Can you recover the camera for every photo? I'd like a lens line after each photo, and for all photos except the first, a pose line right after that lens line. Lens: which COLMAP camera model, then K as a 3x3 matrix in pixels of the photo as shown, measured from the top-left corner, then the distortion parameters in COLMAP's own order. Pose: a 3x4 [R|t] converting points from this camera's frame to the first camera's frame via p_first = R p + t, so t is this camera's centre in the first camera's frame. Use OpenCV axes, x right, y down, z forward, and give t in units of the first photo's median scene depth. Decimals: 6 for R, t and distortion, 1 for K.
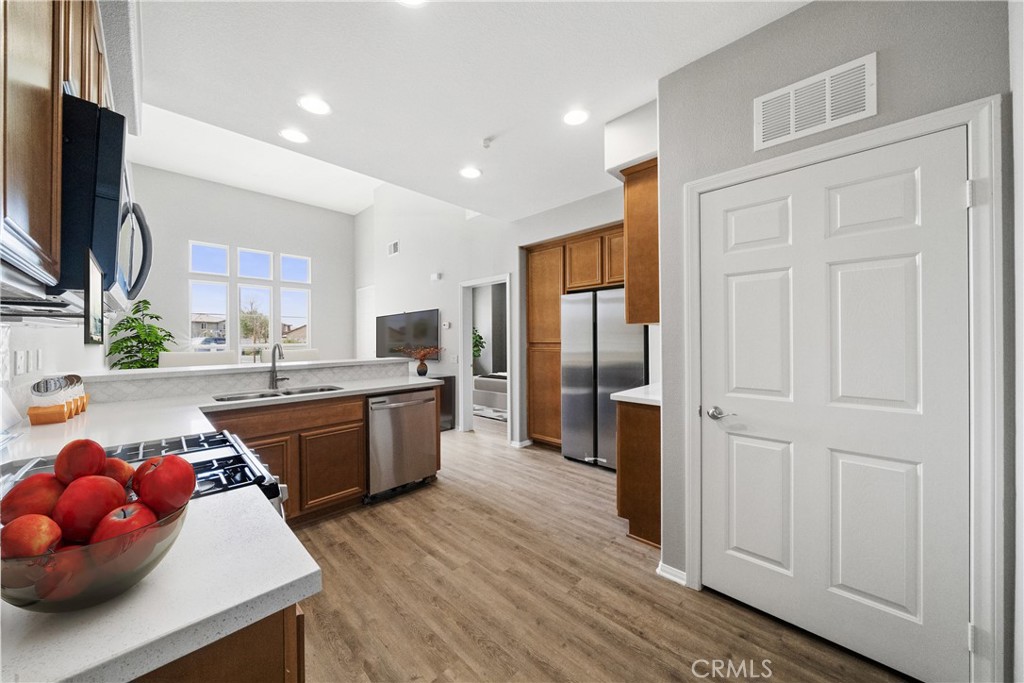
lens RADIAL K [[353.6, 0, 512.0], [0, 353.6, 341.5], [0, 0, 1]] dist [-0.001433, -0.000043]
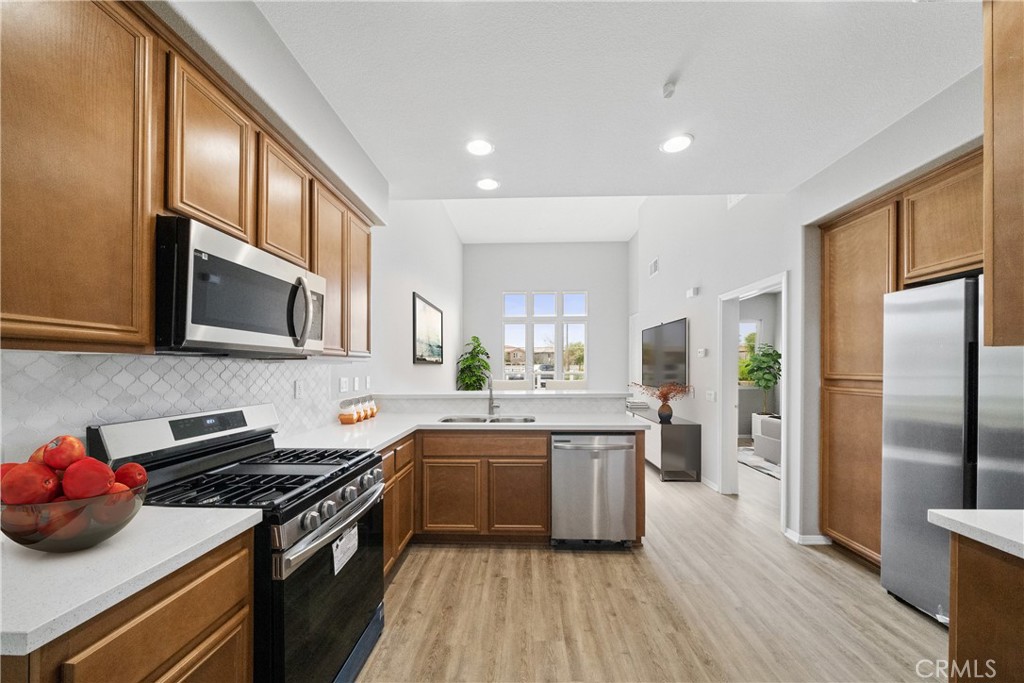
lens RADIAL K [[357.2, 0, 511.4], [0, 357.2, 370.1], [0, 0, 1]] dist [-0.005631, -0.000049]
pose [[0.669611, 0.011232, -0.742627, 0.216851], [-0.008121, 0.999937, 0.007801, -0.017416], [0.742668, 0.000807, 0.669659, 0.277498]]
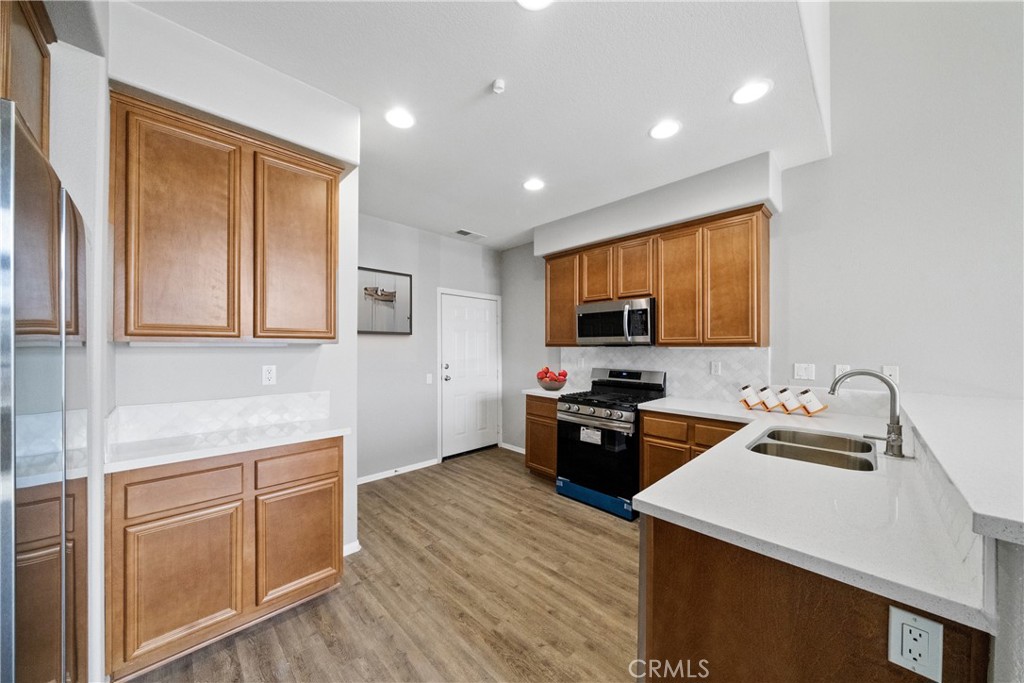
lens RADIAL K [[353.6, 0, 512.0], [0, 353.6, 341.5], [0, 0, 1]] dist [-0.001433, -0.000043]
pose [[-0.999824, 0.005002, 0.018086, -0.099744], [0.004861, 0.999957, -0.007853, -0.039941], [-0.018125, -0.007764, -0.999806, 1.548960]]
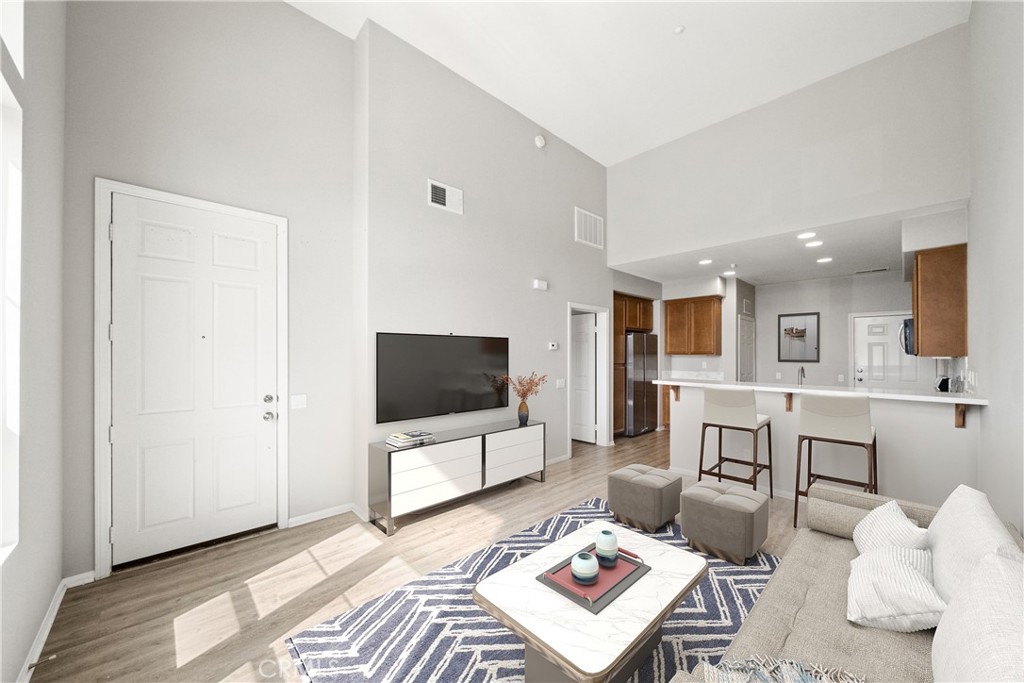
lens RADIAL K [[374.6, 0, 513.4], [0, 374.6, 351.0], [0, 0, 1]] dist [-0.000957, -0.000203]
pose [[0.038683, 0.010647, 0.999195, -2.034474], [0.000247, 0.999943, -0.010665, -0.041838], [-0.999251, 0.000660, 0.038678, 1.944306]]
